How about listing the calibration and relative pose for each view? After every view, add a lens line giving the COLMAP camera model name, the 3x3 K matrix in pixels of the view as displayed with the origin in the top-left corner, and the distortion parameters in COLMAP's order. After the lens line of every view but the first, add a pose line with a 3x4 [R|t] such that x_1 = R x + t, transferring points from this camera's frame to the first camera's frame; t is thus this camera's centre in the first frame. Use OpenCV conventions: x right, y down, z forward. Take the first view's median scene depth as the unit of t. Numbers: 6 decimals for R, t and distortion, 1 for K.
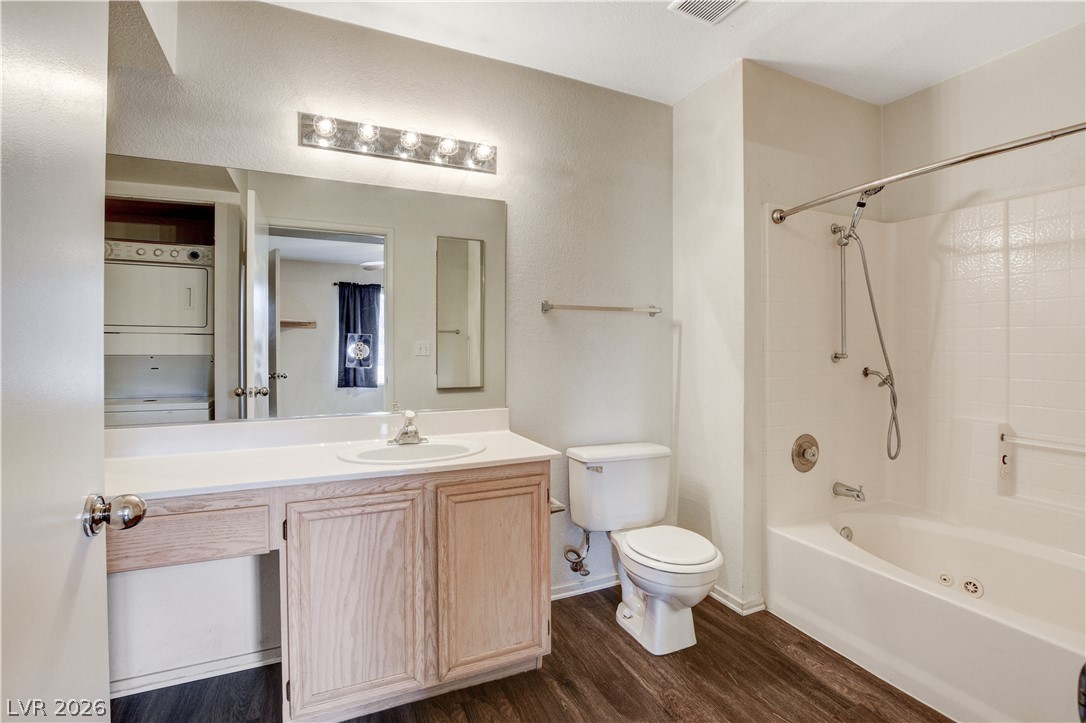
lens RADIAL K [[500.7, 0, 546.7], [0, 500.7, 358.6], [0, 0, 1]] dist [-0.026432, 0.005214]
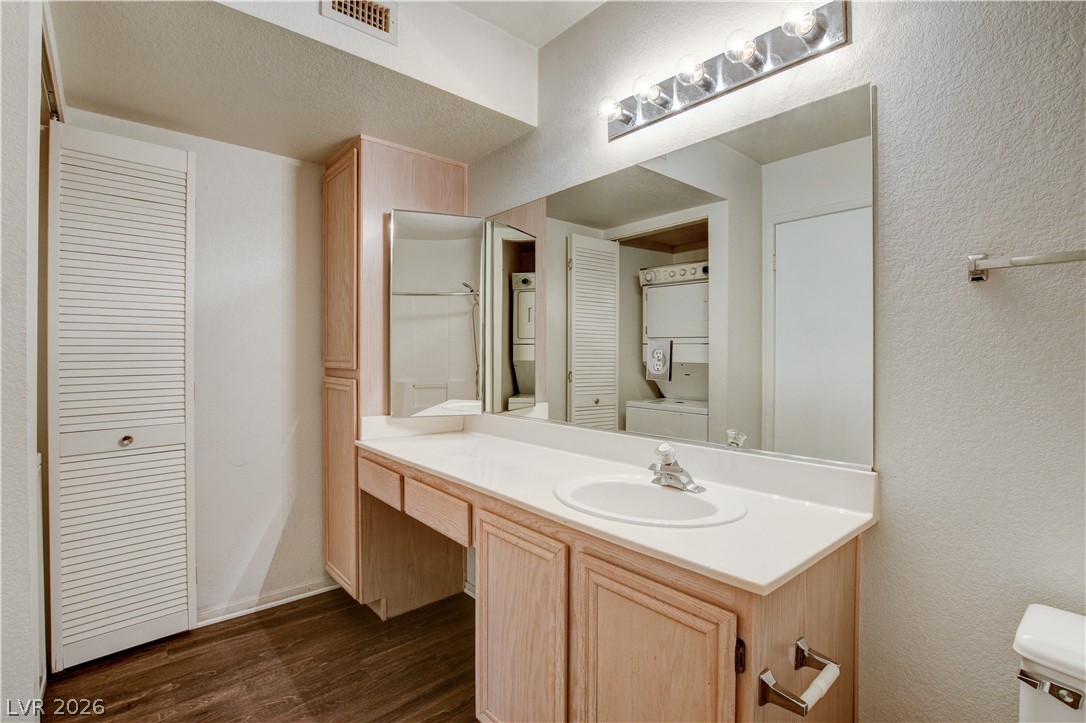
lens RADIAL K [[500.7, 0, 542.7], [0, 500.7, 358.1], [0, 0, 1]] dist [-0.026432, 0.005214]
pose [[0.281555, 0.006525, -0.959523, 0.457196], [-0.022690, 0.999743, 0.000141, -0.020695], [0.959277, 0.021732, 0.281630, 0.736003]]
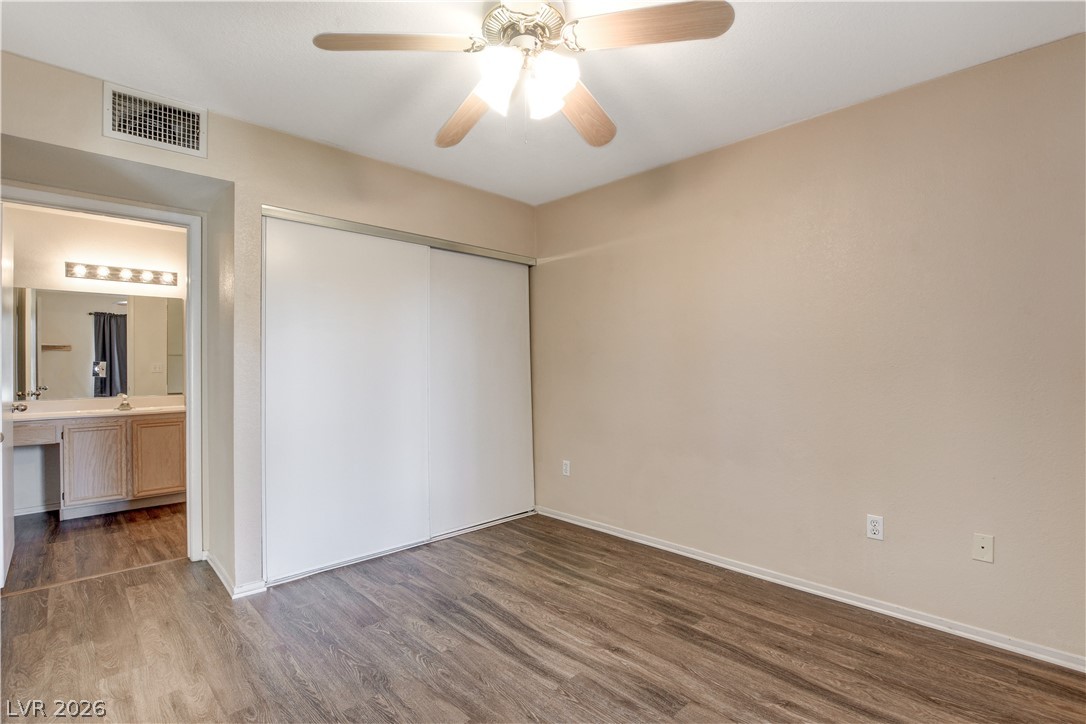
lens RADIAL K [[500.7, 0, 526.5], [0, 500.7, 375.2], [0, 0, 1]] dist [-0.026432, 0.005214]
pose [[0.949902, -0.005675, 0.312498, 0.924657], [0.007257, 0.999966, -0.003899, 0.043402], [-0.312465, 0.005972, 0.949911, -2.073120]]
